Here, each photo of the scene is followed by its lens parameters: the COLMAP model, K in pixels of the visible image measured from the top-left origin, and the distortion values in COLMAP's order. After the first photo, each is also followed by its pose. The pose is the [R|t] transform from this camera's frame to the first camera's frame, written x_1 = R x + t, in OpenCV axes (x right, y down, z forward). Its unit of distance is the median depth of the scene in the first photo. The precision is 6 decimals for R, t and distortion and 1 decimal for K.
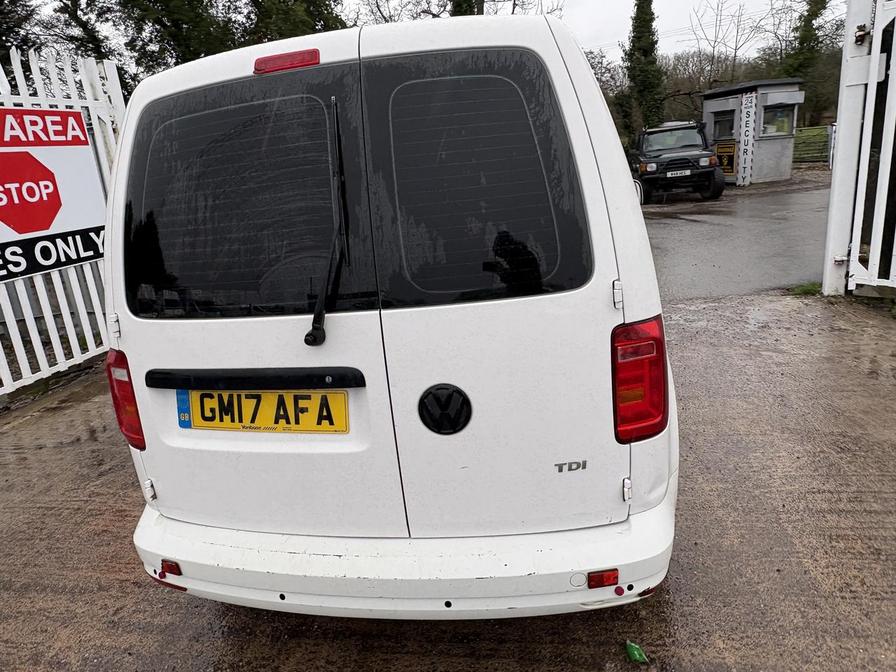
lens RADIAL K [[599.2, 0, 449.4], [0, 599.2, 331.3], [0, 0, 1]] dist [-0.003438, 0.003473]
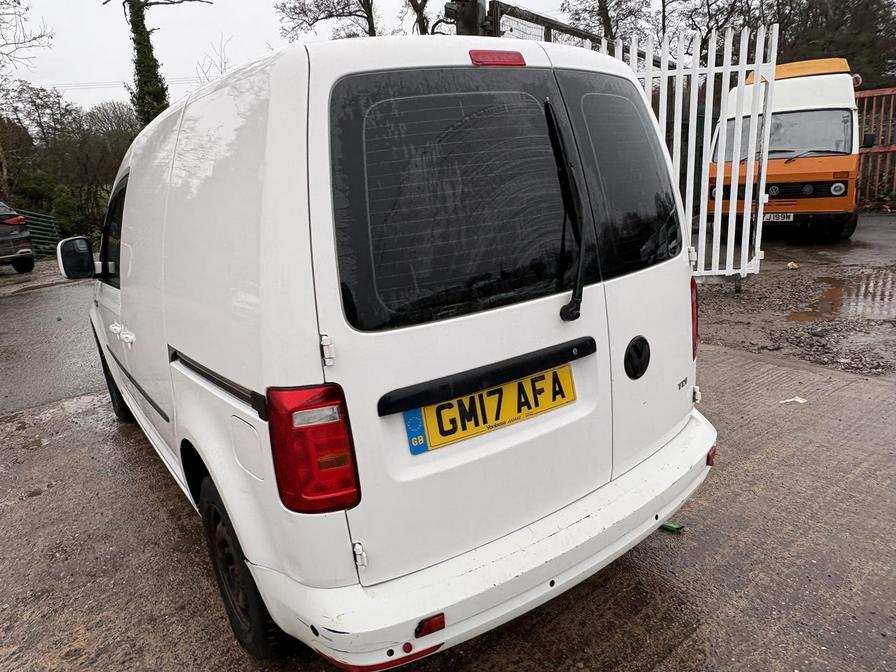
lens RADIAL K [[599.2, 0, 449.6], [0, 599.2, 329.4], [0, 0, 1]] dist [-0.003438, 0.003473]
pose [[0.688157, -0.142193, 0.711492, -1.070927], [0.200787, 0.979634, 0.001579, -0.005877], [-0.697226, 0.141771, 0.702692, 0.368707]]
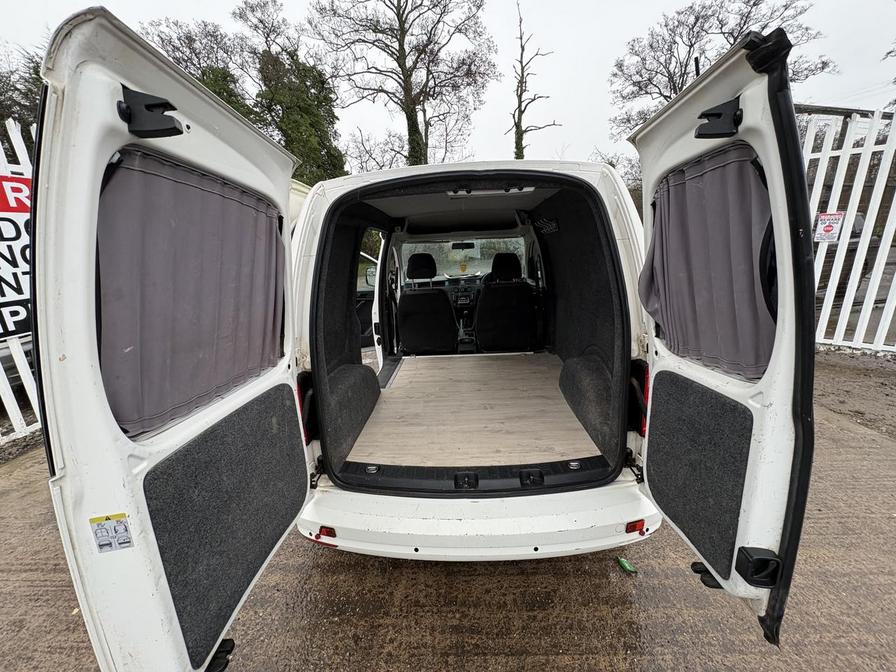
lens RADIAL K [[355.0, 0, 448.9], [0, 355.0, 336.9], [0, 0, 1]] dist [0.000221, 0.000064]
pose [[0.987932, 0.016076, 0.154052, -0.349532], [-0.014052, 0.999800, -0.014221, -0.057101], [-0.154250, 0.011885, 0.987960, 0.144681]]
